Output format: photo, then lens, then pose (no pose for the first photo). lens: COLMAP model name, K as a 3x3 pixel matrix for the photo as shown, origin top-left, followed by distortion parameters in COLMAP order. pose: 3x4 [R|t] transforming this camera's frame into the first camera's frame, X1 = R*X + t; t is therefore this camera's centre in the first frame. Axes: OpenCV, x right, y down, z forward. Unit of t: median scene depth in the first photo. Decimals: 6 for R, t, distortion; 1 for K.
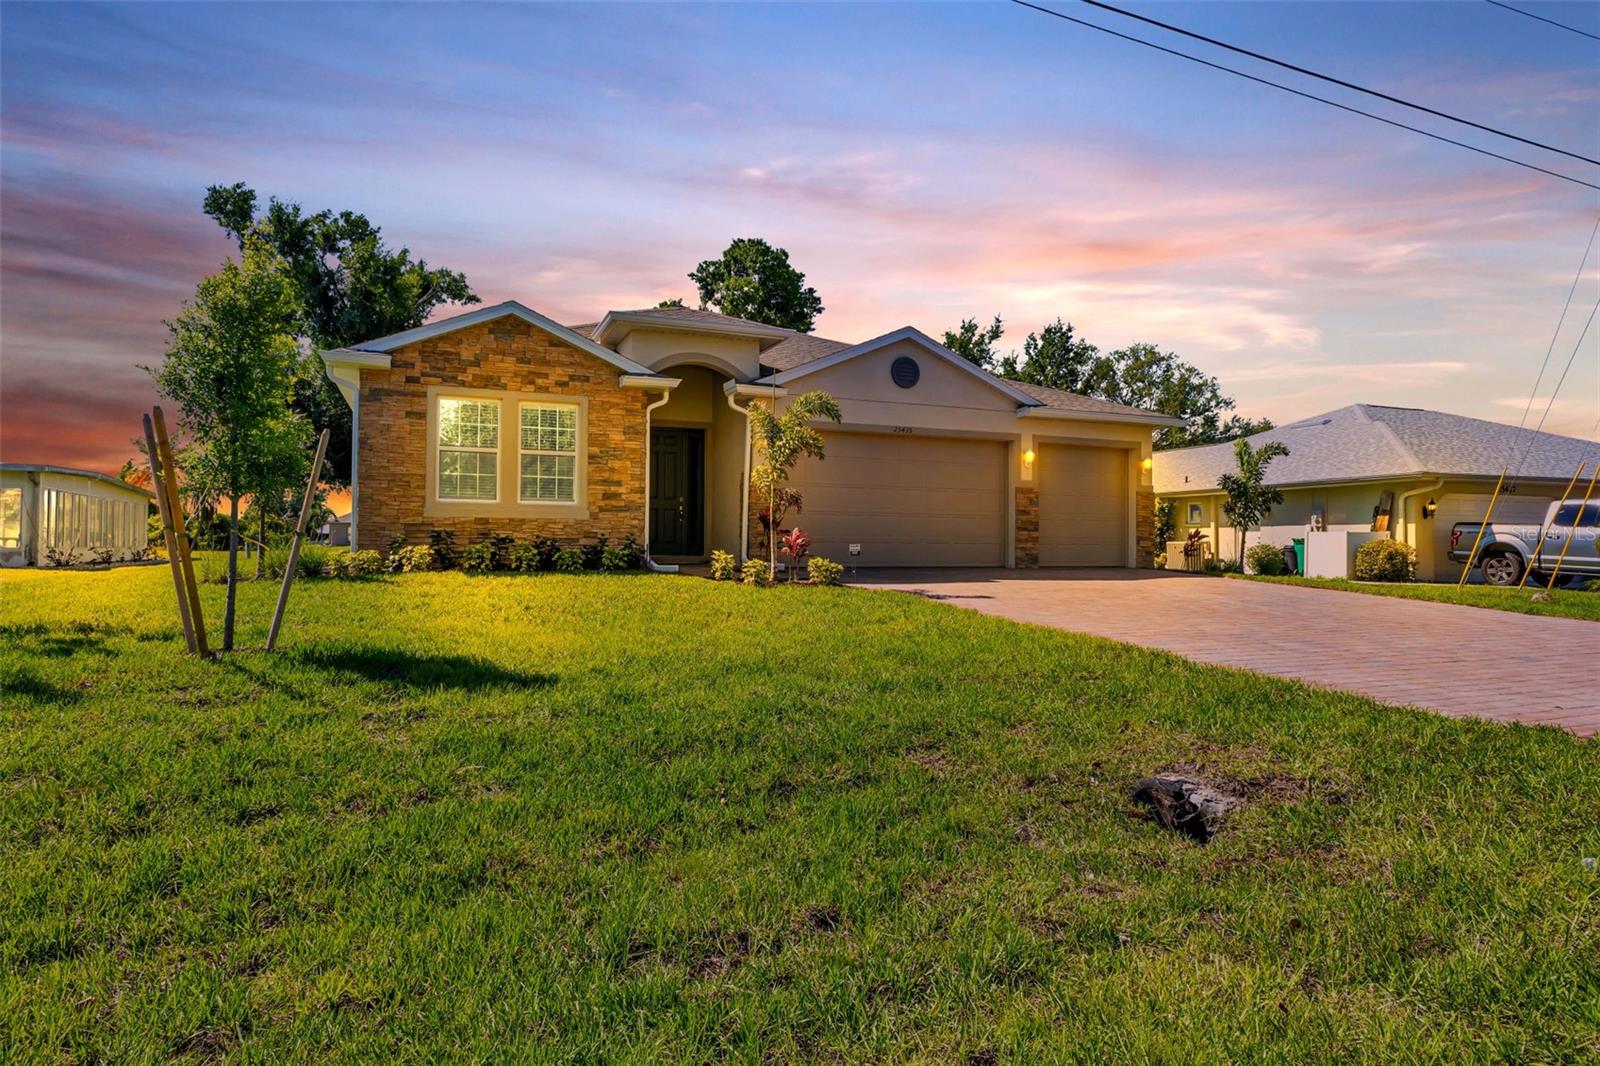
lens RADIAL K [[940.2, 0, 800.0], [0, 940.2, 533.0], [0, 0, 1]] dist [-0.003088, -0.000143]
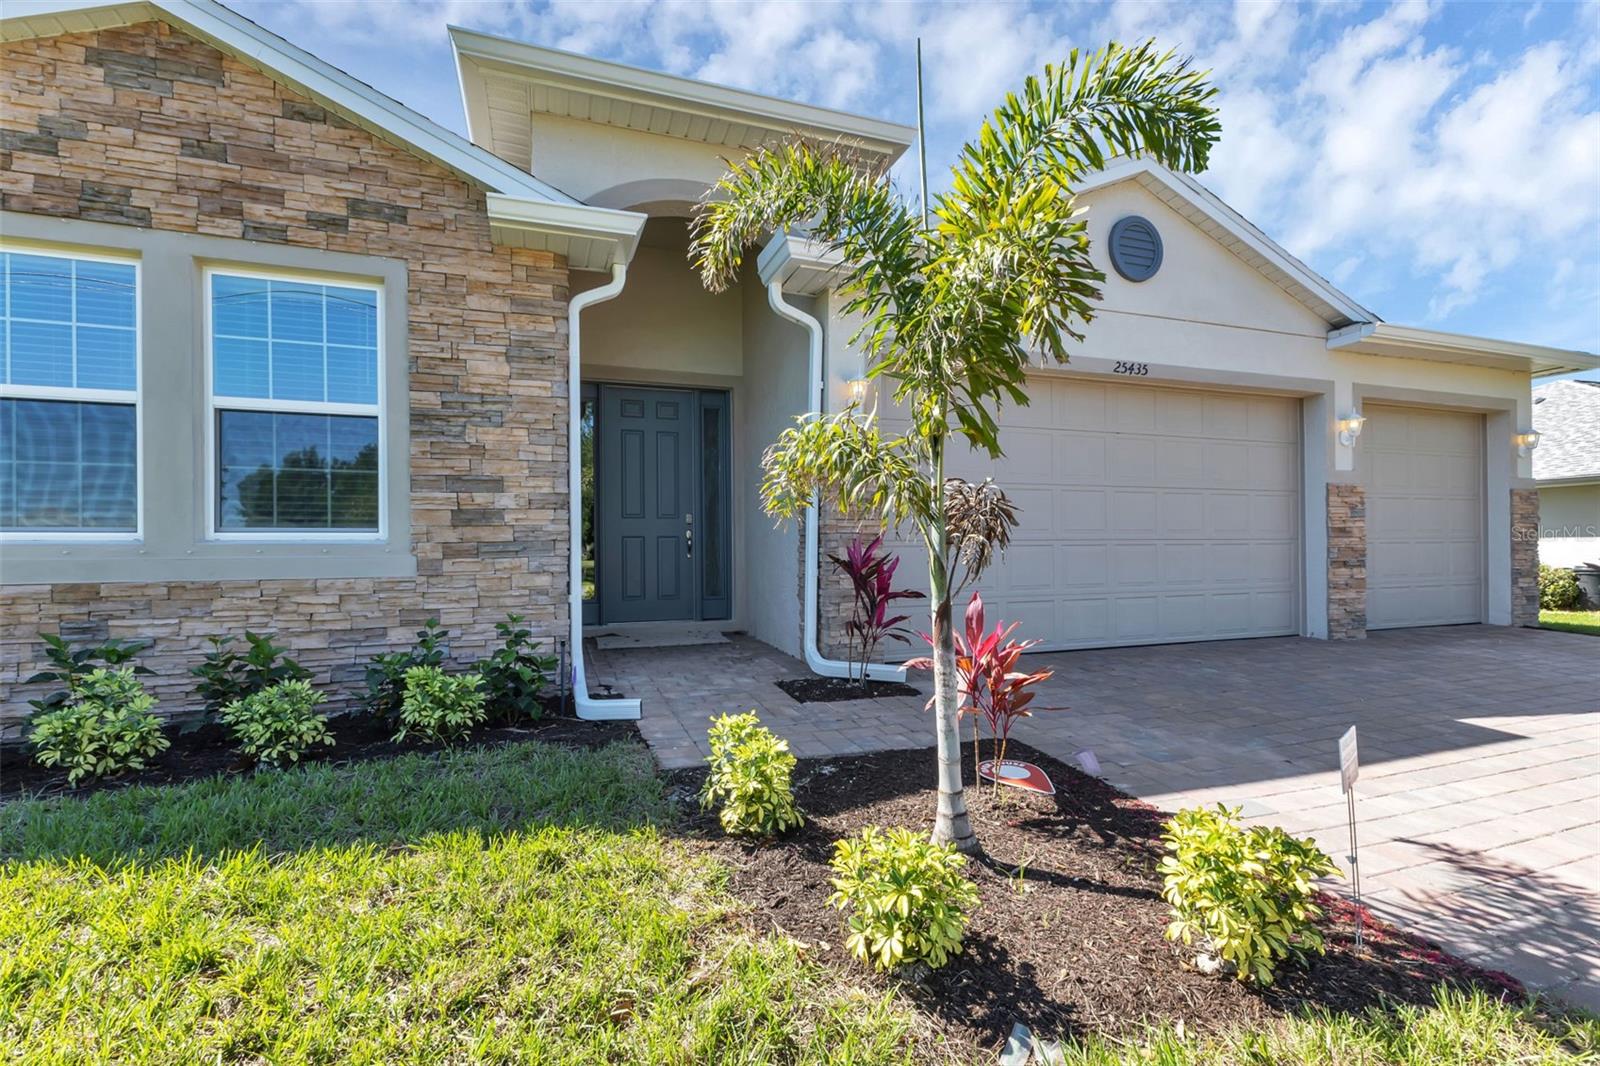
lens RADIAL K [[695.5, 0, 800.0], [0, 695.5, 533.0], [0, 0, 1]] dist [0.002001, 0.000251]
pose [[0.998865, -0.016041, -0.044854, -0.051995], [0.015863, 0.999865, -0.004317, -0.029101], [0.044917, 0.003601, 0.998984, 0.717592]]
